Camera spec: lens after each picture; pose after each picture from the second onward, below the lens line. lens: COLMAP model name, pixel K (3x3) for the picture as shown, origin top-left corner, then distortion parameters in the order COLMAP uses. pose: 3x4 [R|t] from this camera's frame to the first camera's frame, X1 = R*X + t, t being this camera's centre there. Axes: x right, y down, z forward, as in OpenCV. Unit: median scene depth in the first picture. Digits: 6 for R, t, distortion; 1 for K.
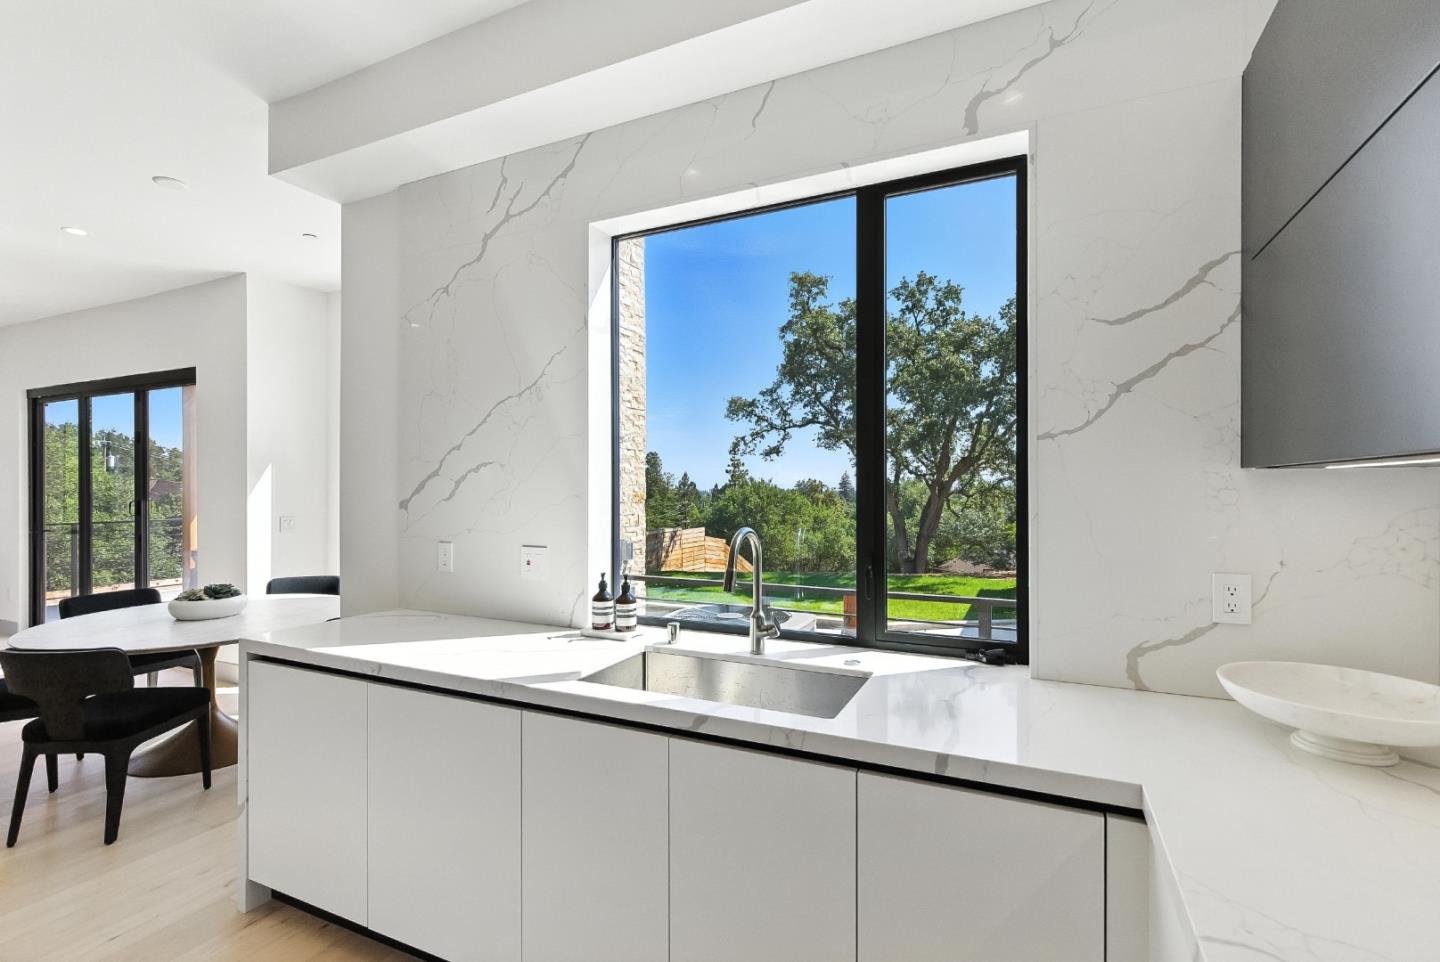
lens RADIAL K [[668.7, 0, 723.1], [0, 668.7, 481.2], [0, 0, 1]] dist [0.007251, 0.001234]
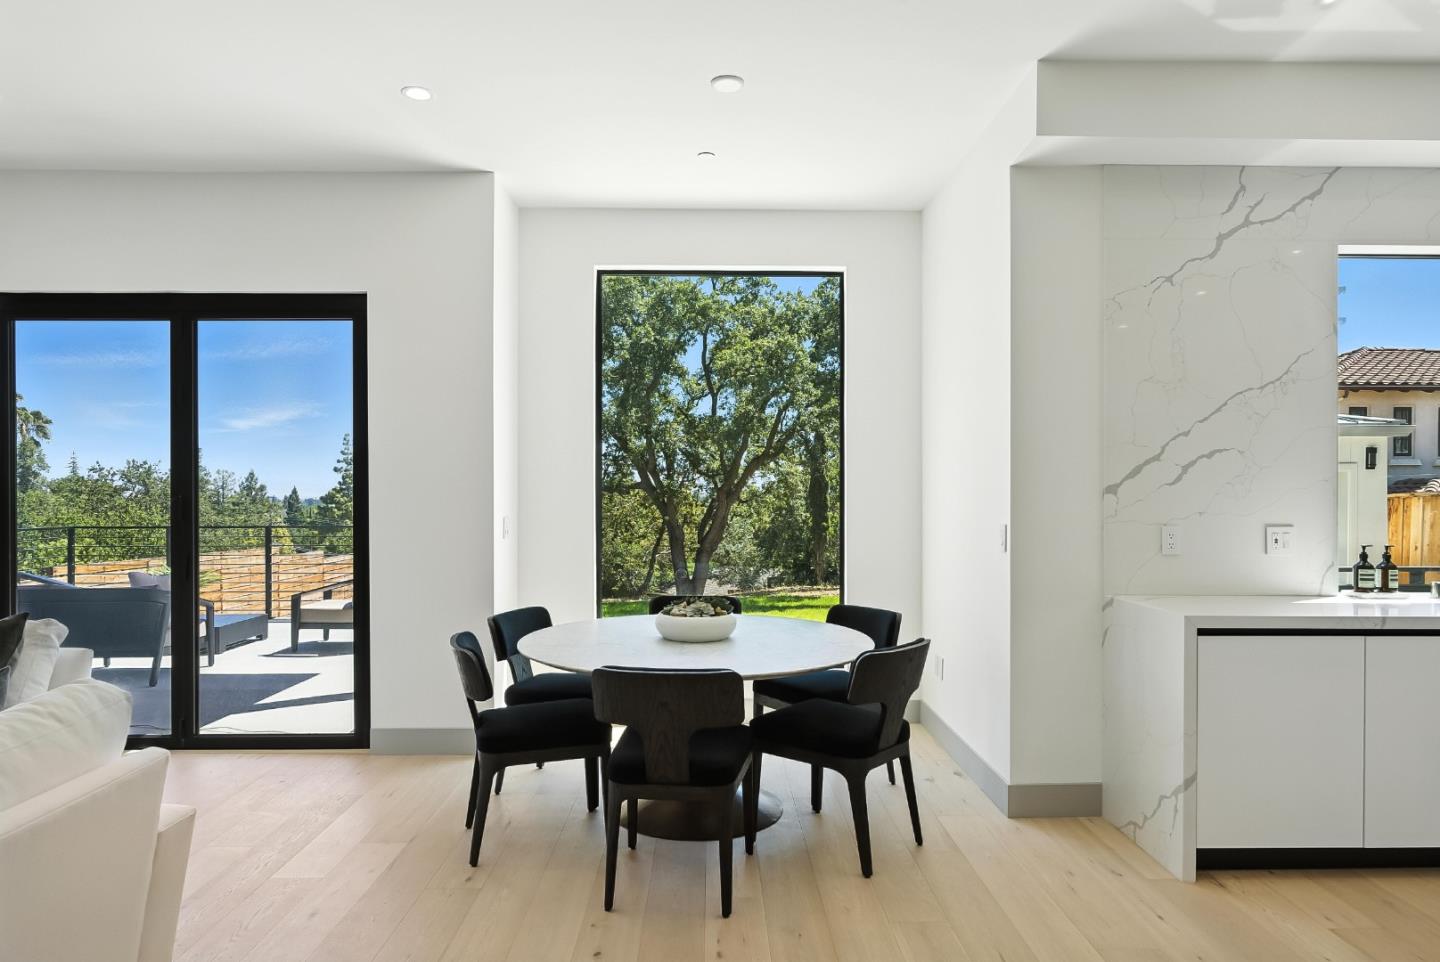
lens RADIAL K [[902.6, 0, 734.7], [0, 902.6, 486.8], [0, 0, 1]] dist [-0.009930, -0.000464]
pose [[0.896153, 0.007161, 0.443687, -1.522668], [-0.007182, 0.999973, -0.001634, 0.036000], [-0.443687, -0.001722, 0.896180, 0.059404]]
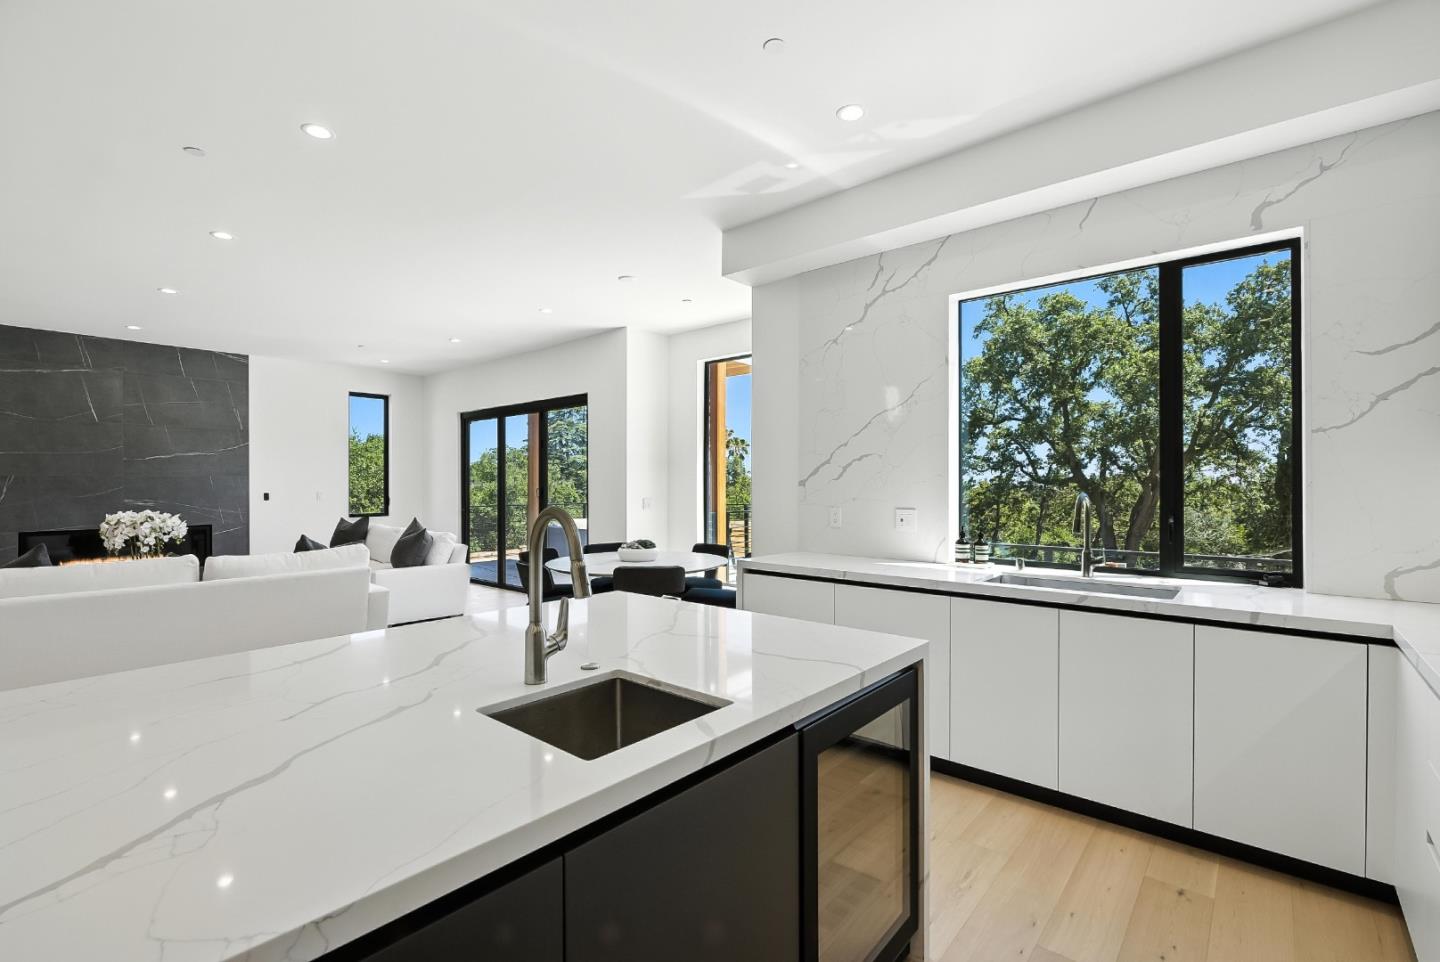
lens RADIAL K [[642.7, 0, 720.5], [0, 642.7, 479.4], [0, 0, 1]] dist [-0.008216, 0.001322]
pose [[0.963568, -0.000654, -0.267462, -0.259015], [0.000653, 1.000000, -0.000093, 0.025764], [0.267462, -0.000085, 0.963568, -0.446874]]
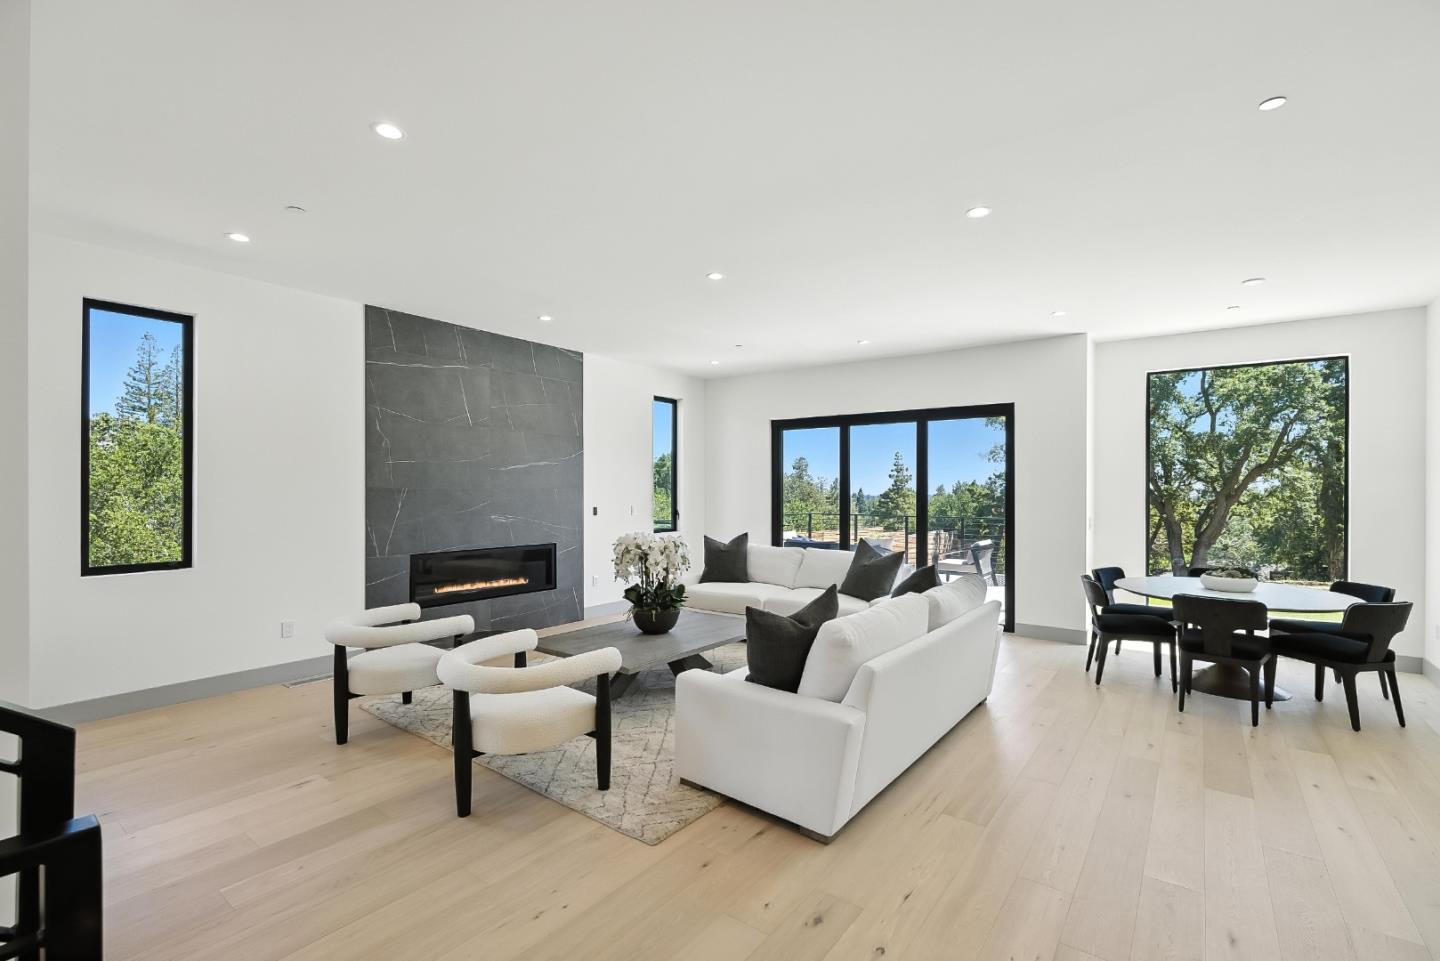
lens RADIAL K [[642.7, 0, 718.5], [0, 642.7, 491.7], [0, 0, 1]] dist [-0.008216, 0.001322]
pose [[0.976990, 0.010107, -0.213046, -1.927904], [-0.008127, 0.999915, 0.010167, -0.007328], [0.213131, -0.008201, 0.976989, -0.635875]]
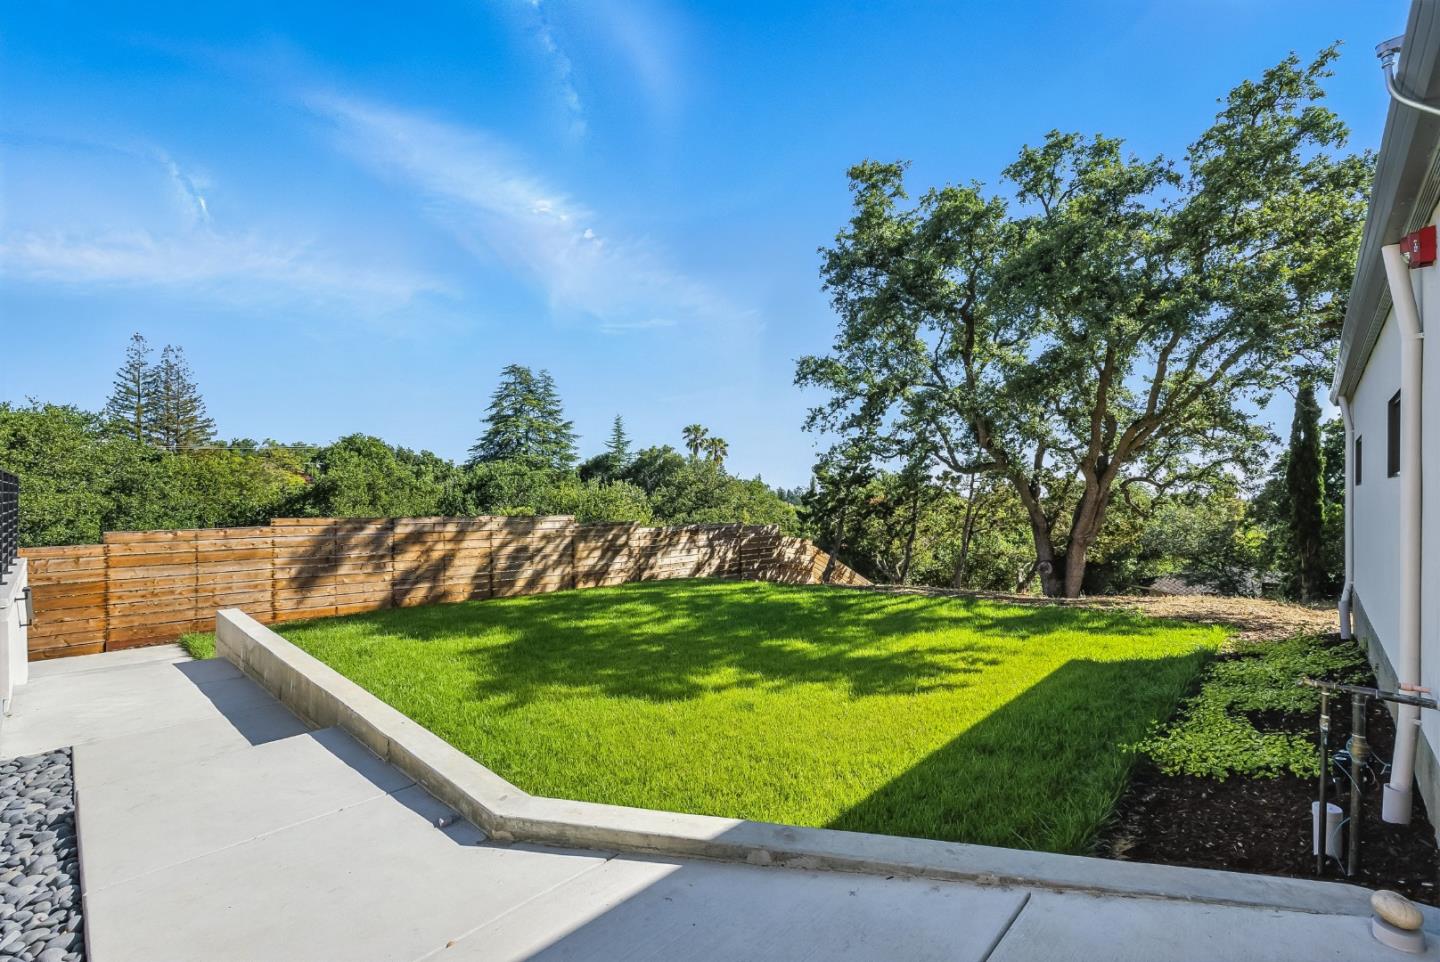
lens RADIAL K [[642.7, 0, 703.9], [0, 642.7, 485.5], [0, 0, 1]] dist [-0.008216, 0.001322]
pose [[0.947491, 0.003827, -0.319759, 1.468211], [-0.003450, 0.999993, 0.001747, 0.242477], [0.319763, -0.000552, 0.947497, 2.565673]]
